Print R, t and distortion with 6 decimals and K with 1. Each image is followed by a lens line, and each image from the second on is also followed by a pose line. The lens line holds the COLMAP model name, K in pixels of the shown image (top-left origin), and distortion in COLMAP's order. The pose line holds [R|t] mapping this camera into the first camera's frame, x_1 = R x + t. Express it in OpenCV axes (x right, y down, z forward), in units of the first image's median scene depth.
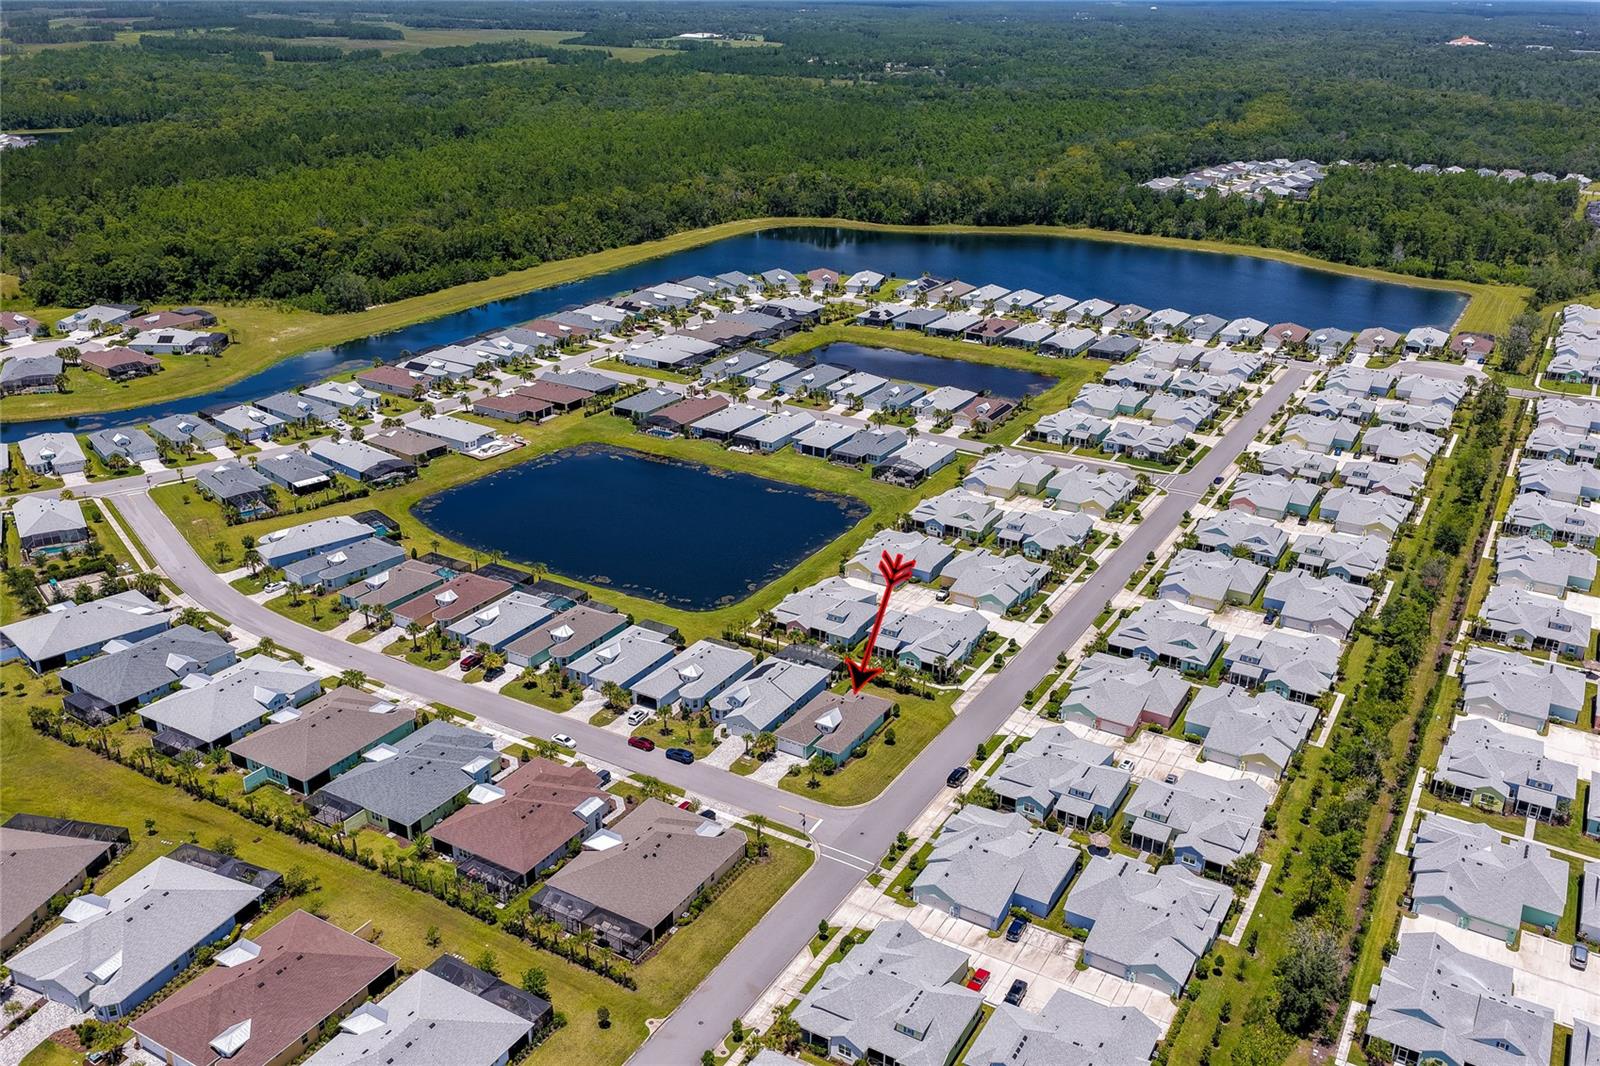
lens RADIAL K [[1328.0, 0, 800.0], [0, 1328.0, 533.0], [0, 0, 1]] dist [0.005969, 0.003033]
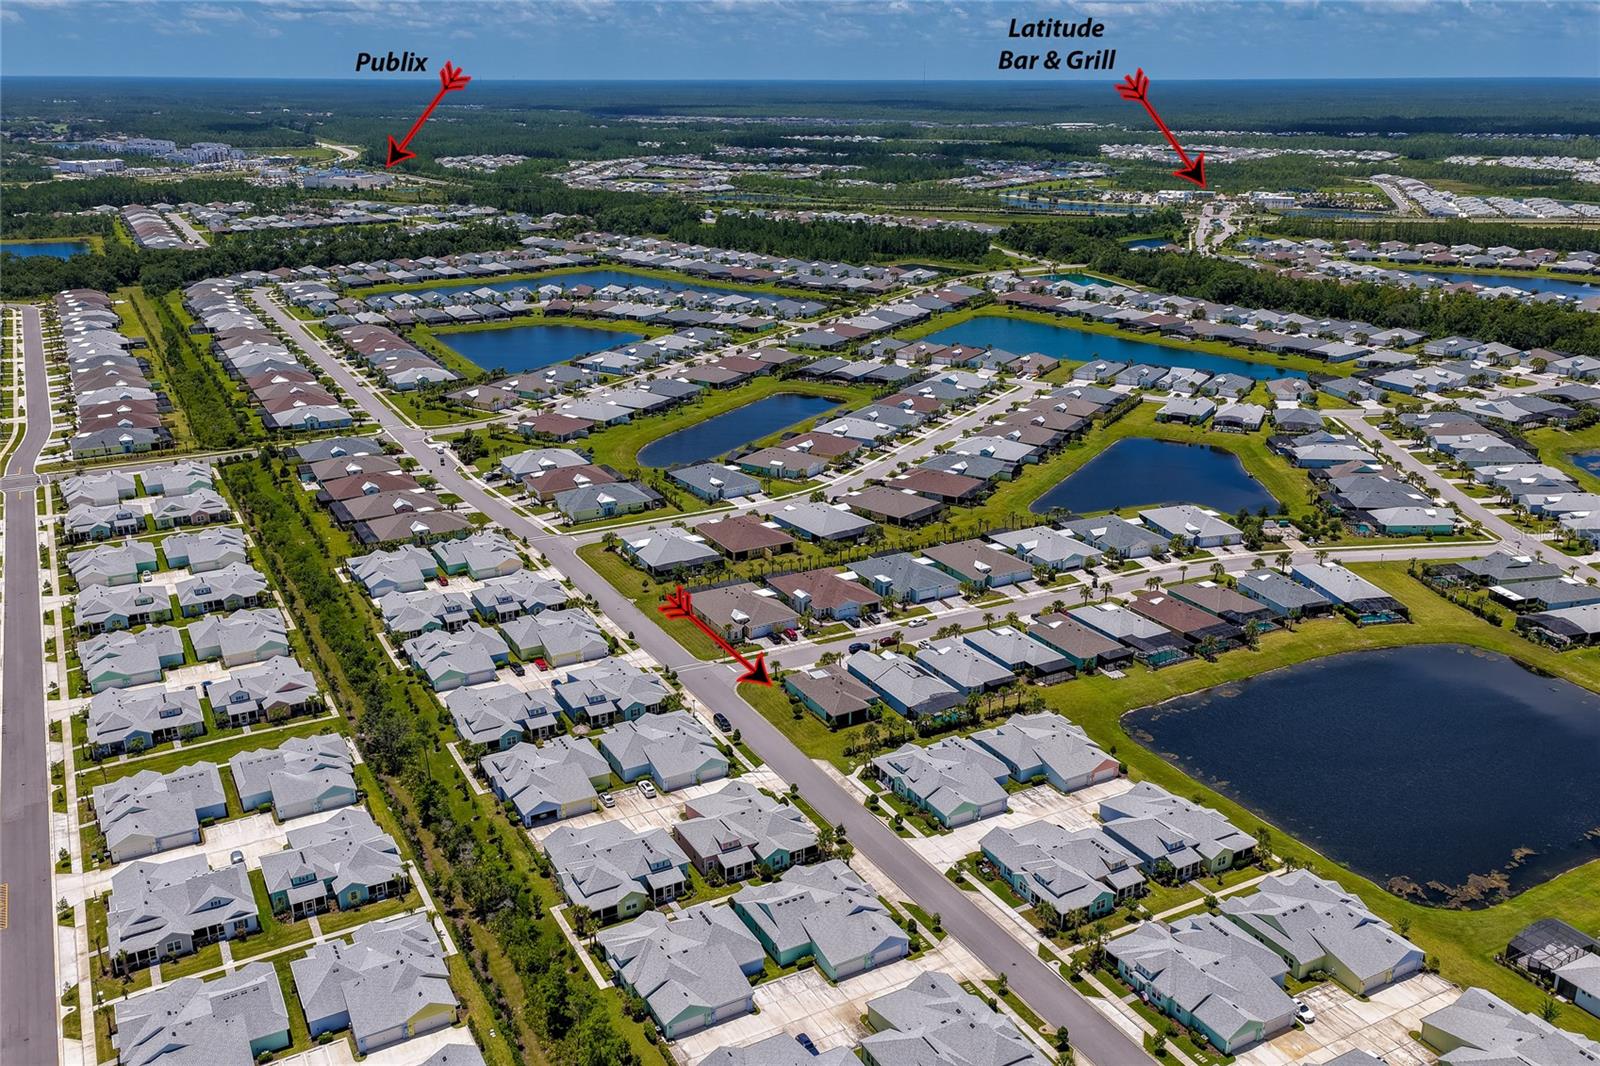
lens RADIAL K [[1328.0, 0, 800.0], [0, 1328.0, 533.0], [0, 0, 1]] dist [0.005969, 0.003033]
pose [[-0.511191, 0.261418, -0.818746, 0.683226], [-0.337878, 0.814795, 0.471113, -0.363582], [0.790267, 0.517465, -0.328188, 0.915743]]
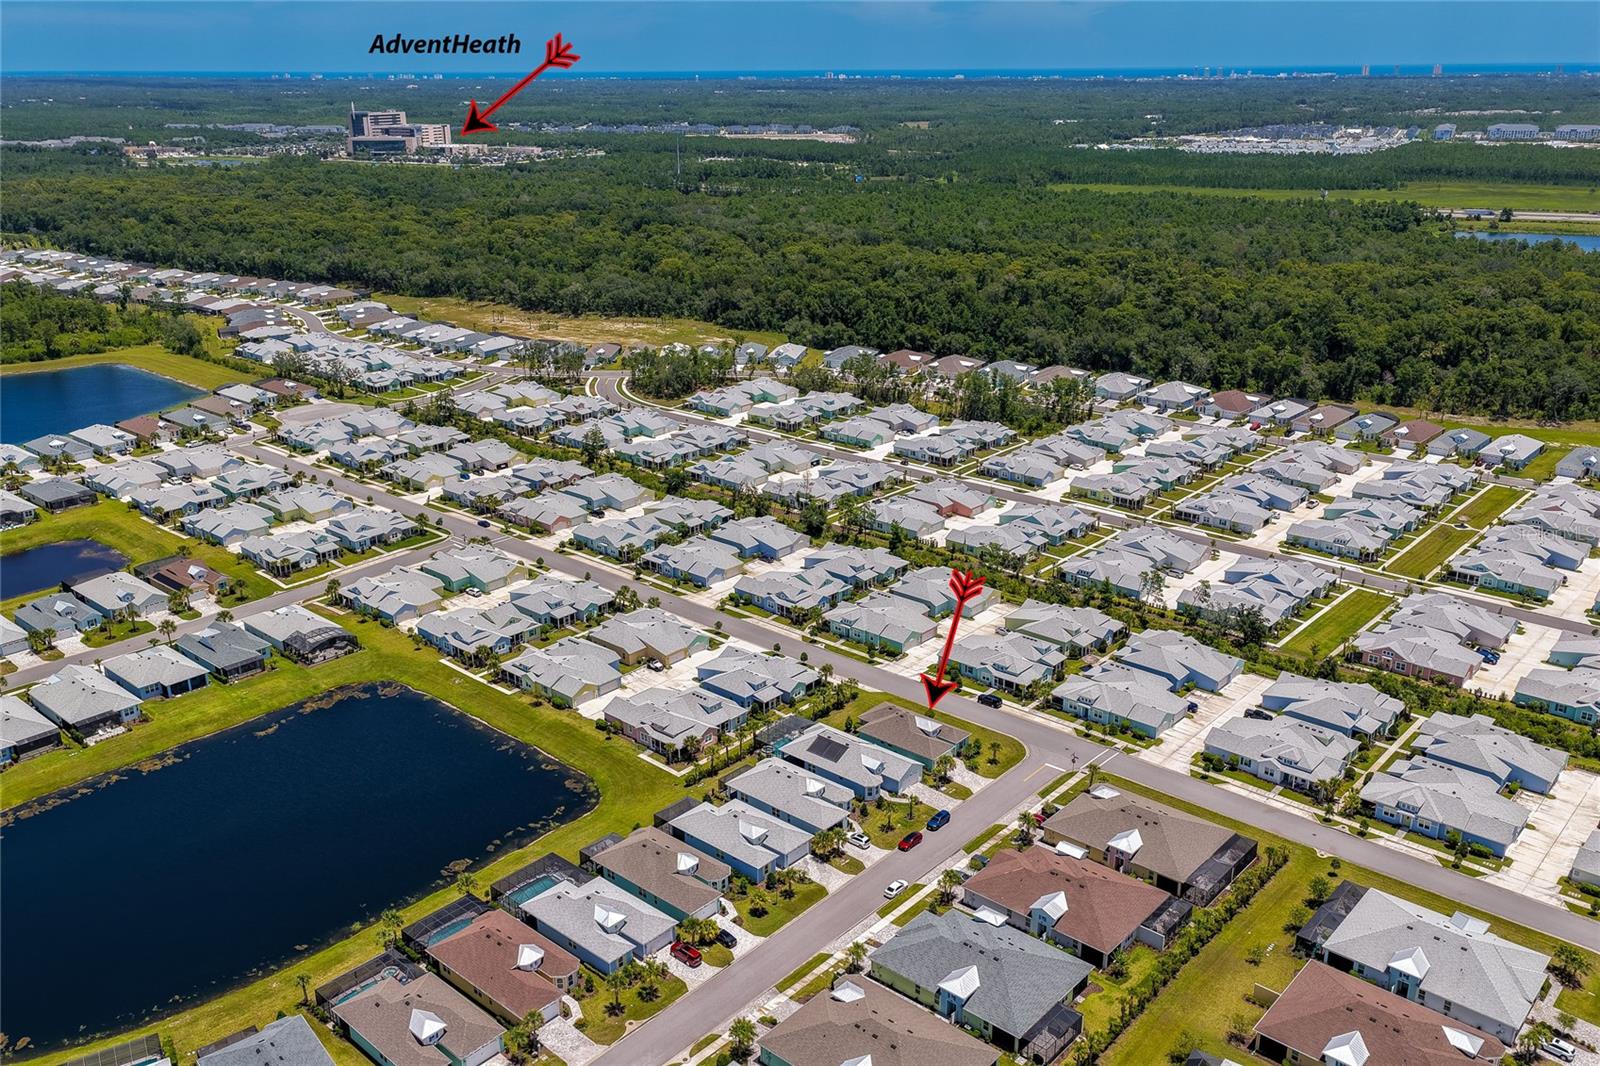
lens RADIAL K [[1328.0, 0, 800.0], [0, 1328.0, 533.0], [0, 0, 1]] dist [0.005969, 0.003033]
pose [[0.193381, -0.344455, 0.918670, -0.658594], [0.384113, 0.888183, 0.252168, -0.219933], [-0.902807, 0.304109, 0.304067, 0.493816]]
